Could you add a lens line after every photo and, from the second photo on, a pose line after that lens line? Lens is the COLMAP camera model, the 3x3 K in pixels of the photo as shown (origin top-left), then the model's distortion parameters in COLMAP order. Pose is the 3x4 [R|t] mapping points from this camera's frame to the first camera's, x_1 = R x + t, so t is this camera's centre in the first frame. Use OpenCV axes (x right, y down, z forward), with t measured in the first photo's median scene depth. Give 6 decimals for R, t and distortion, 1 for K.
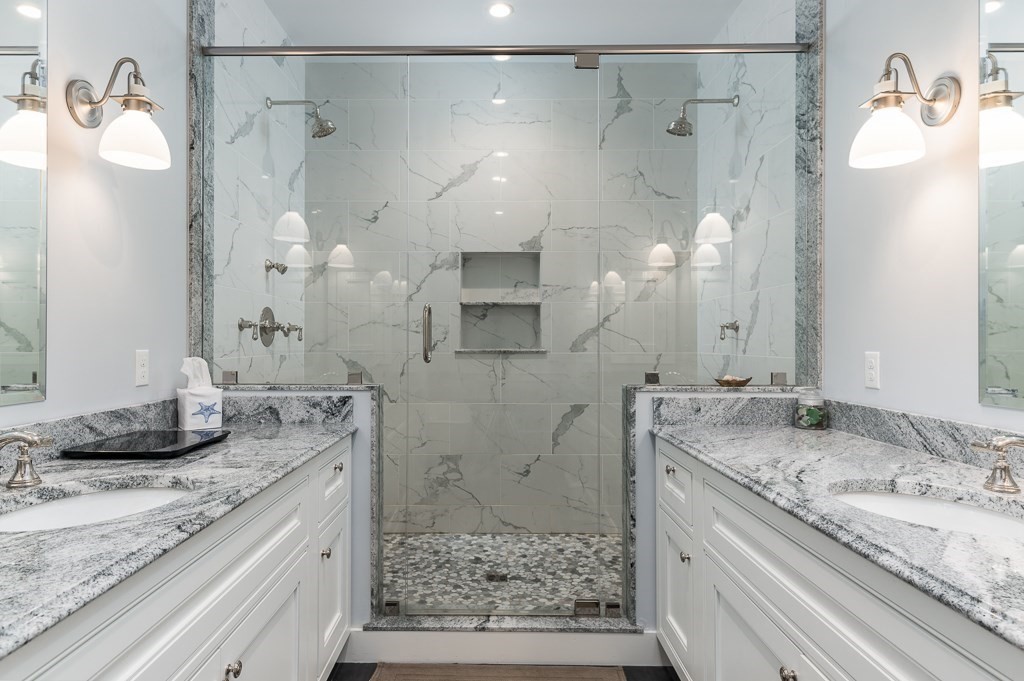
lens RADIAL K [[593.7, 0, 485.3], [0, 593.7, 342.7], [0, 0, 1]] dist [0.011762, -0.003708]
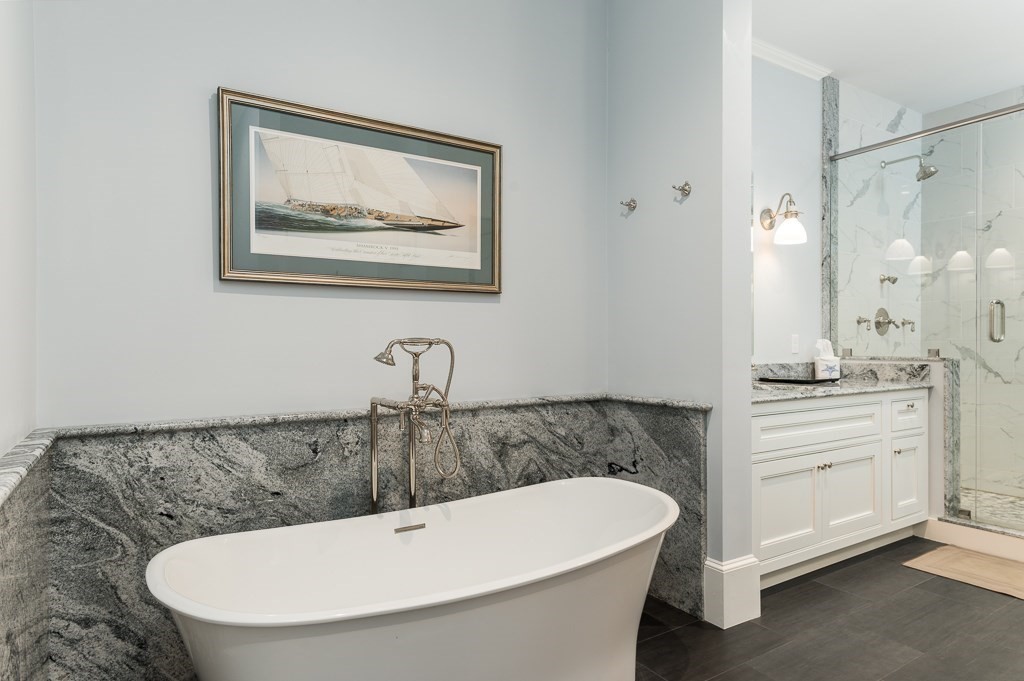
lens RADIAL K [[593.7, 0, 509.1], [0, 593.7, 345.4], [0, 0, 1]] dist [0.011762, -0.003708]
pose [[0.545567, -0.004747, -0.838054, 0.463643], [0.003140, 0.999989, -0.003620, 0.043758], [0.838061, -0.000656, 0.545576, -0.718316]]
